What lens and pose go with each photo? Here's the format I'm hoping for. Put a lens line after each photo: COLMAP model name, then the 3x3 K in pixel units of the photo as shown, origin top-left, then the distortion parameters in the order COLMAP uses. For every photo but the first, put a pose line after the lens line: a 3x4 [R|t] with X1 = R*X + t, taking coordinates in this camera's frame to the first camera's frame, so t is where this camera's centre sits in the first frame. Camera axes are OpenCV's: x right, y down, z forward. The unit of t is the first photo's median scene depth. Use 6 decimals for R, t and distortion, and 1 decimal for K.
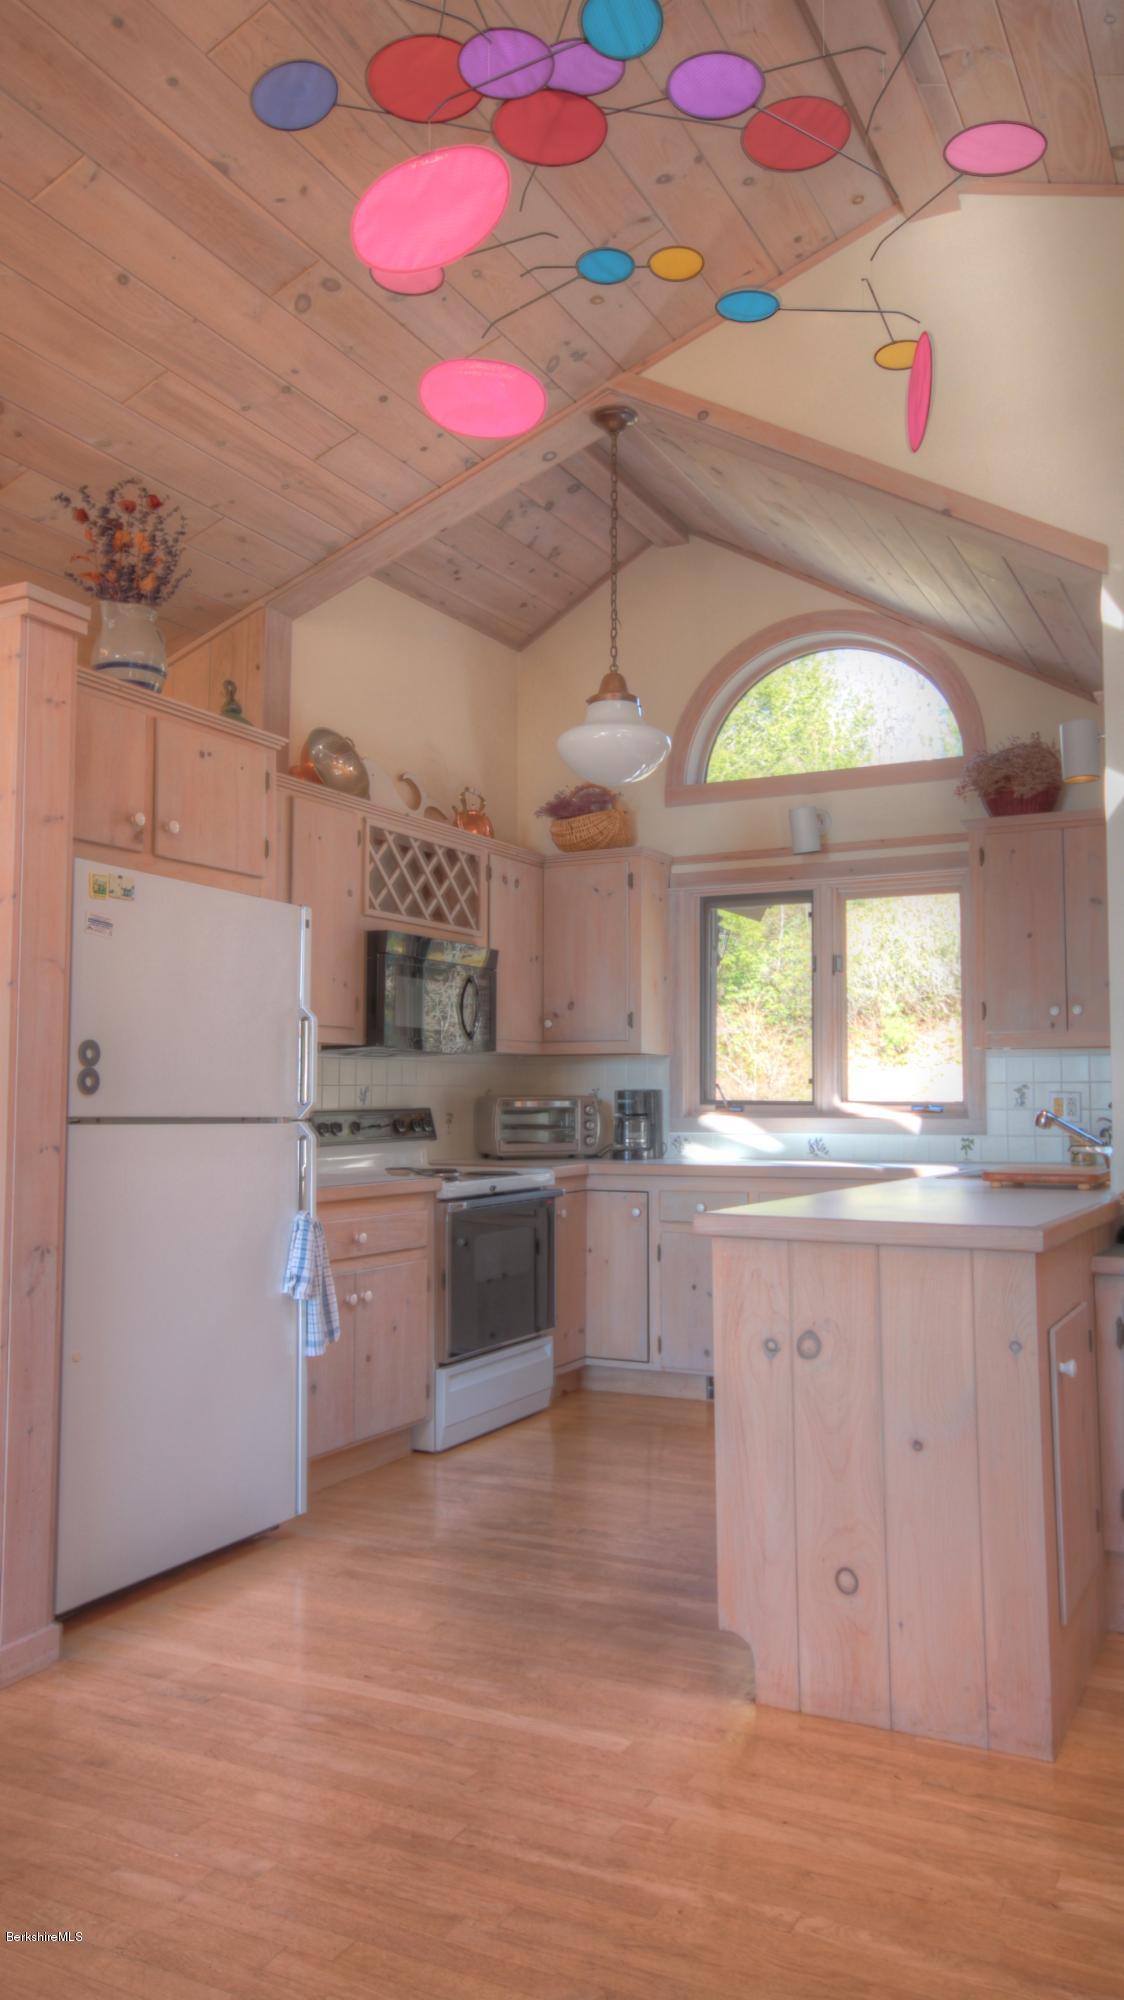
lens RADIAL K [[1464.5, 0, 562.0], [0, 1464.5, 1000.0], [0, 0, 1]] dist [-0.009018, 0.000200]
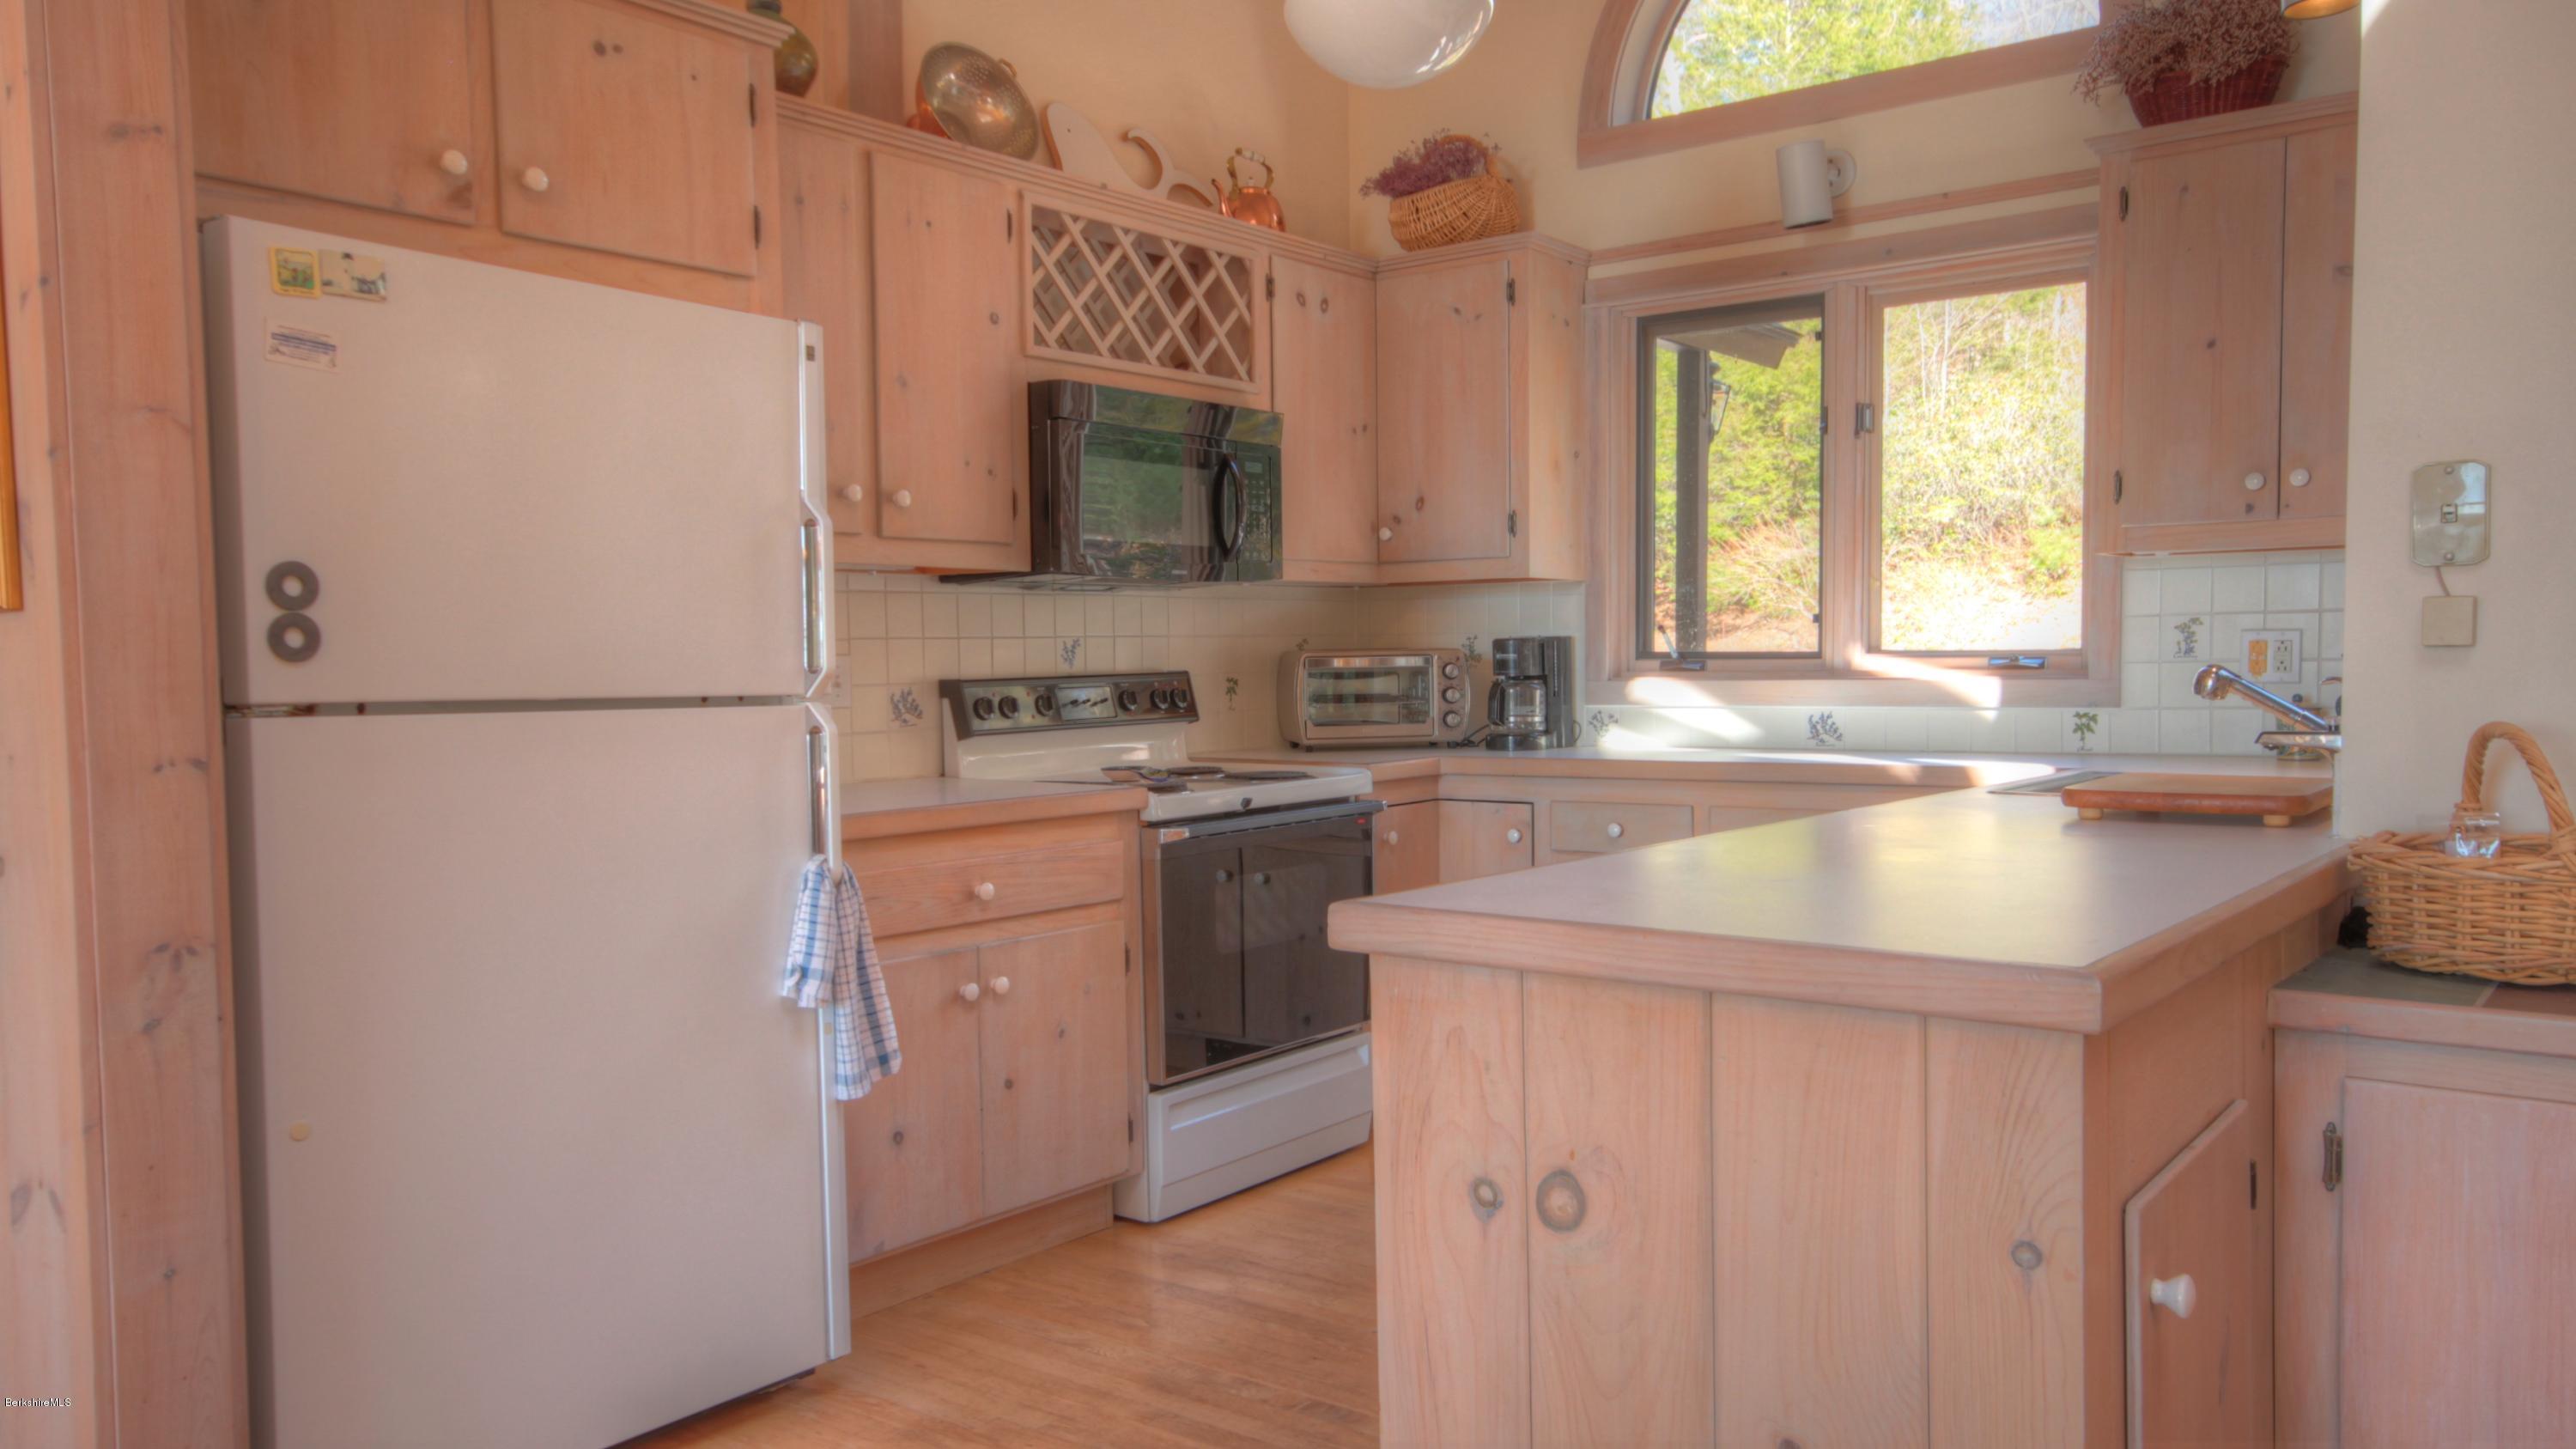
lens RADIAL K [[1839.2, 0, 1283.6], [0, 1839.2, 752.3], [0, 0, 1]] dist [-0.009248, 0.048780]
pose [[0.983529, -0.004188, -0.180703, 0.099339], [0.026094, 0.992549, 0.119020, 0.015811], [0.178858, -0.121775, 0.976310, 0.238732]]
